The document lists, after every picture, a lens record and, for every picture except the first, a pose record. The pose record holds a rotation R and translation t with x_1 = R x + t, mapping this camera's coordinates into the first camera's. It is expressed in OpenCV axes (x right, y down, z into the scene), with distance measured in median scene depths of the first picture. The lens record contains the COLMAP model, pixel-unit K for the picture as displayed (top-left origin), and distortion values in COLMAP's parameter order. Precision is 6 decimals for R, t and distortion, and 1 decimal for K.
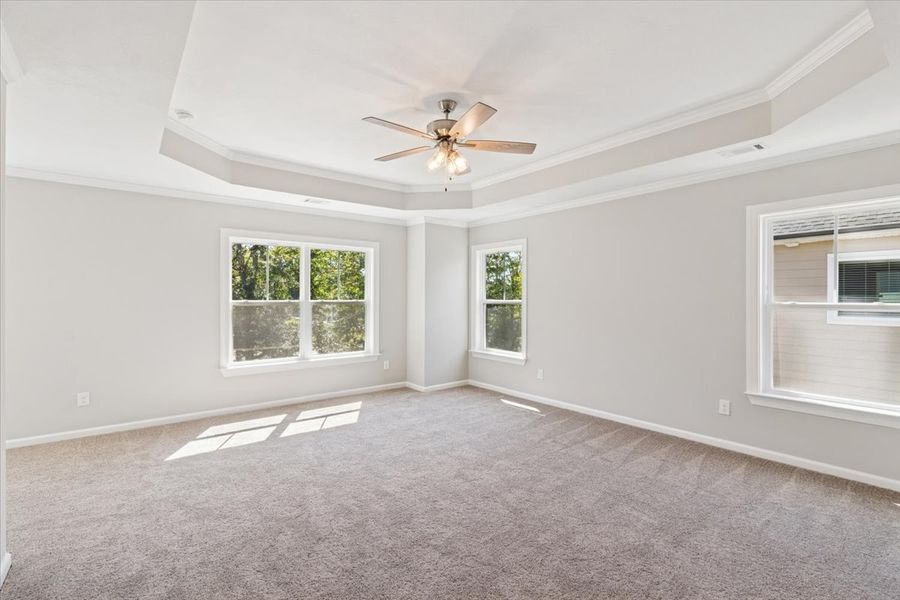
lens RADIAL K [[414.4, 0, 452.9], [0, 414.4, 297.4], [0, 0, 1]] dist [0.007398, -0.000686]
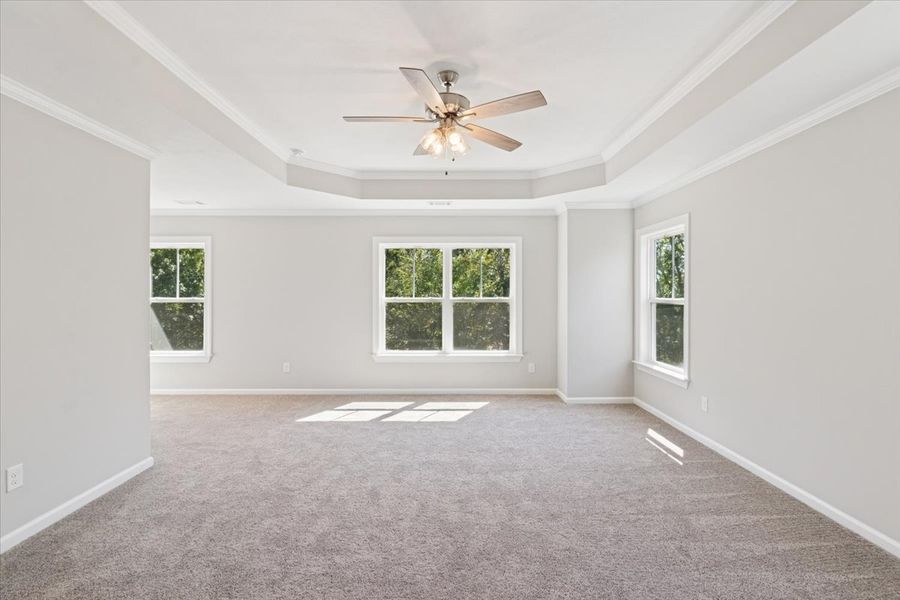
lens RADIAL K [[414.4, 0, 450.1], [0, 414.4, 293.7], [0, 0, 1]] dist [0.007398, -0.000686]
pose [[0.785819, -0.002550, -0.618452, 0.327577], [0.000777, 0.999995, -0.003136, 0.000080], [0.618457, 0.001984, 0.785816, 0.190108]]
